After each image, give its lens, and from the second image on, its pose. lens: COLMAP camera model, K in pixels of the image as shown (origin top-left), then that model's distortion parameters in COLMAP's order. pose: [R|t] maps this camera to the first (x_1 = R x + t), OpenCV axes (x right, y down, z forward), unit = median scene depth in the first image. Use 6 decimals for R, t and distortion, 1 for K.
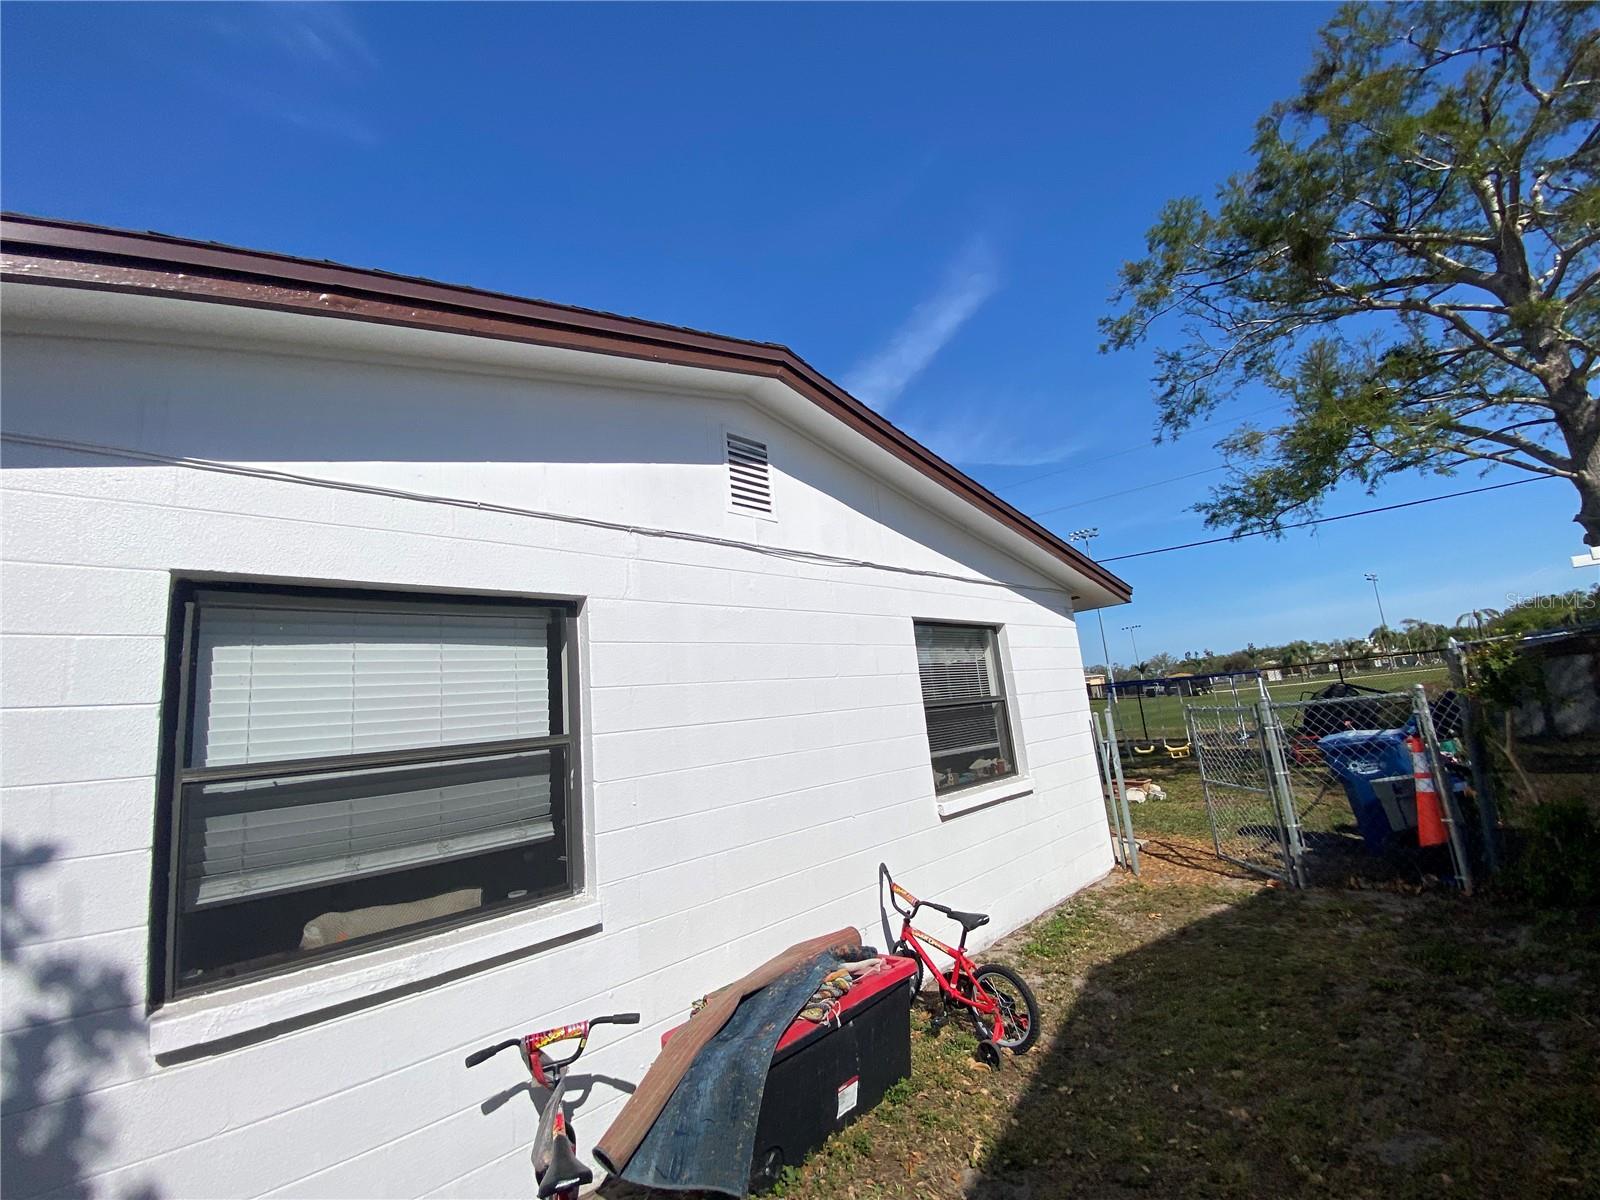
lens RADIAL K [[658.9, 0, 798.4], [0, 658.9, 610.3], [0, 0, 1]] dist [0.023591, -0.021052]
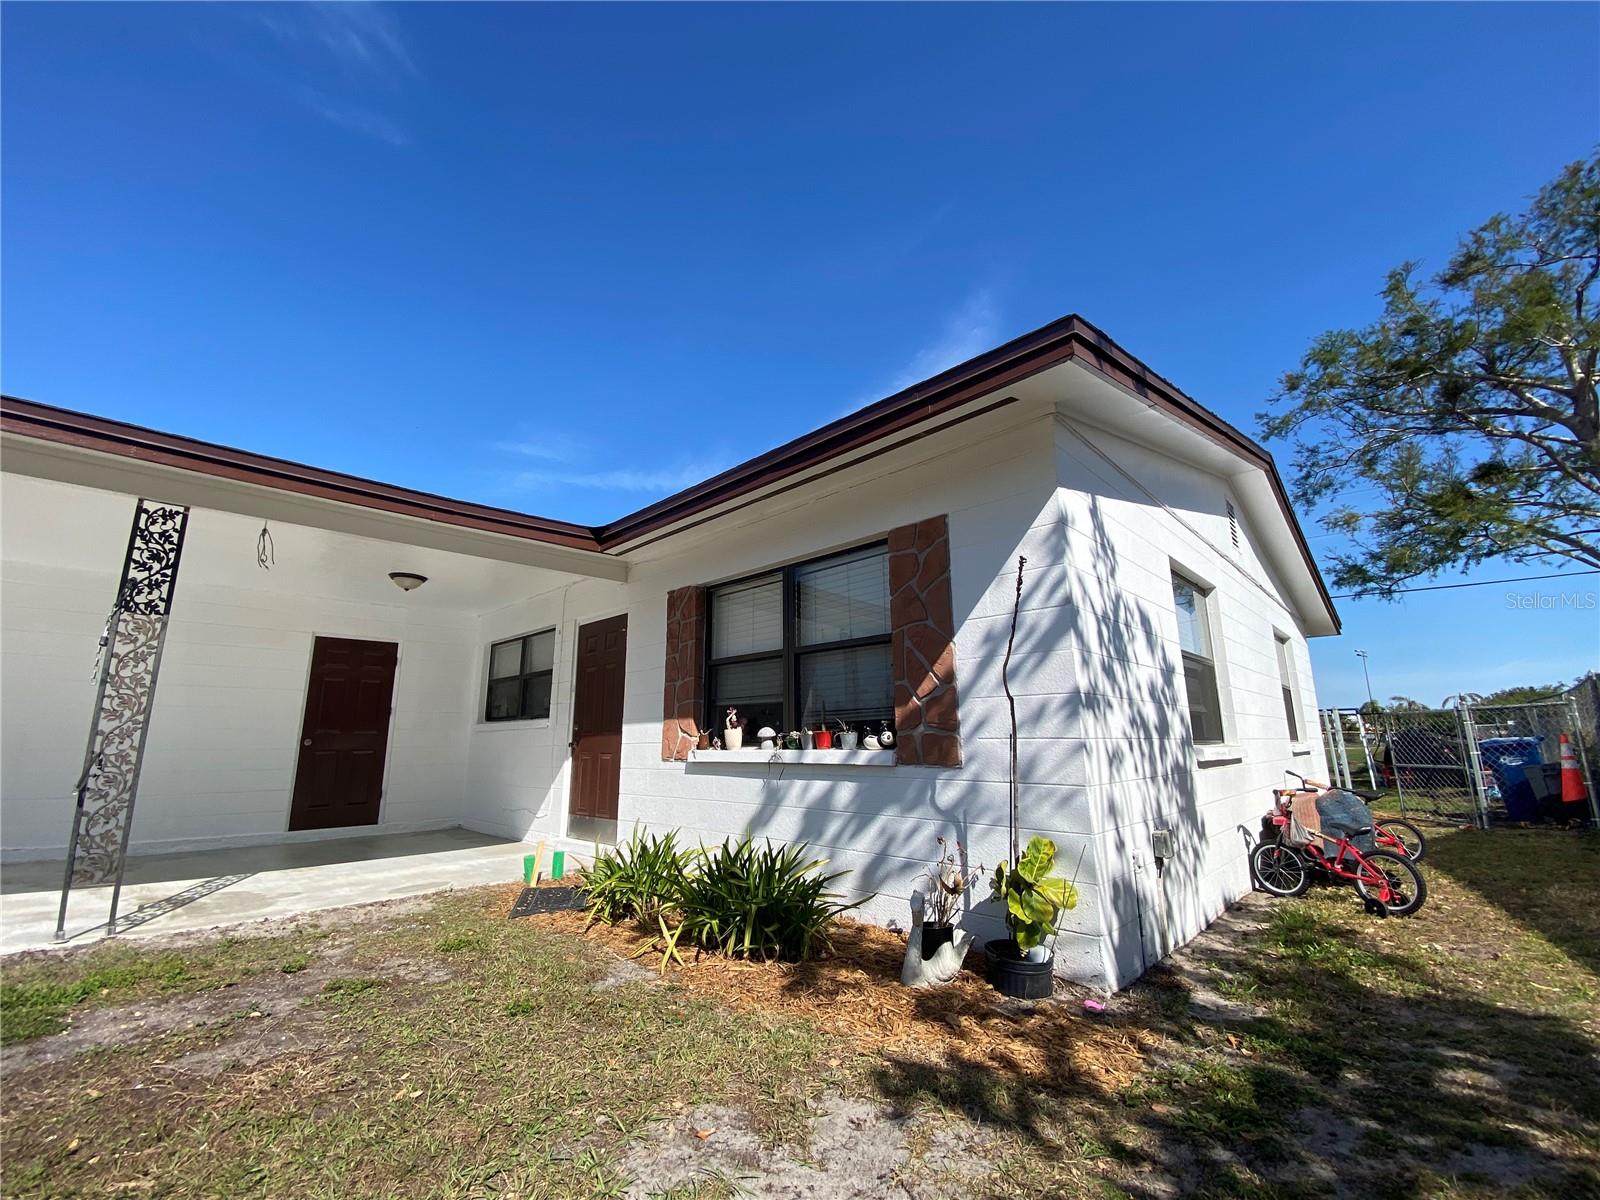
lens RADIAL K [[658.9, 0, 798.4], [0, 658.9, 610.3], [0, 0, 1]] dist [0.023591, -0.021052]
pose [[0.995405, 0.093793, 0.019274, -0.425826], [-0.092950, 0.994835, -0.040790, 0.065651], [-0.023000, 0.038811, 0.998982, -0.231411]]
